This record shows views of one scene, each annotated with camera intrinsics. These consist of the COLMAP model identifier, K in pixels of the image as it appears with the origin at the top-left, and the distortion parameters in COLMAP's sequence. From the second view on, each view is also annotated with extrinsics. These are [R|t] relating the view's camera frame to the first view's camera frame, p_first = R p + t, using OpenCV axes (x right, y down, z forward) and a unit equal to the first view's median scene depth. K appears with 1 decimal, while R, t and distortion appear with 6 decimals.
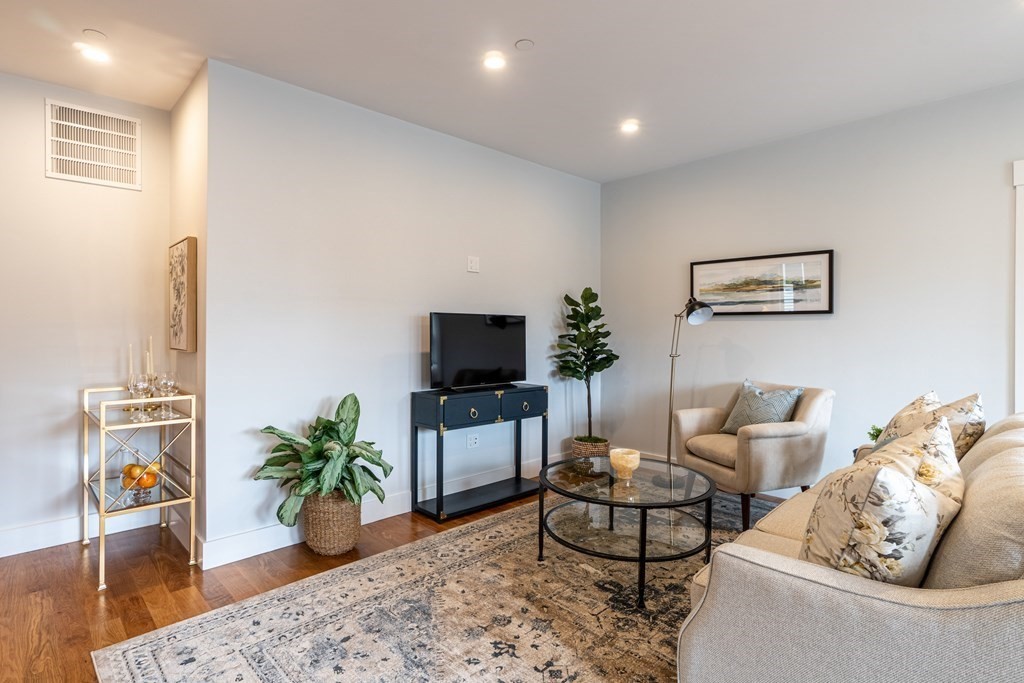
lens RADIAL K [[525.8, 0, 514.6], [0, 525.8, 331.0], [0, 0, 1]] dist [0.001060, 0.000323]
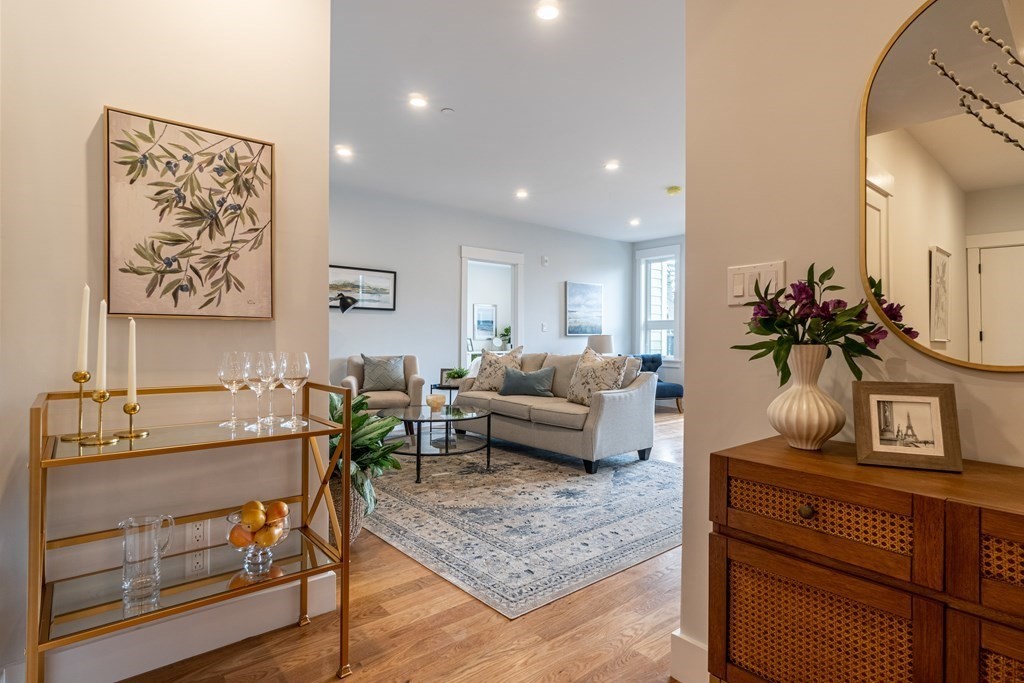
lens RADIAL K [[525.8, 0, 514.3], [0, 525.8, 339.6], [0, 0, 1]] dist [0.001060, 0.000323]
pose [[0.063652, -0.003366, 0.997966, -1.501296], [-0.002326, 0.999991, 0.003521, 0.075027], [-0.997969, -0.002545, 0.063644, 0.789644]]
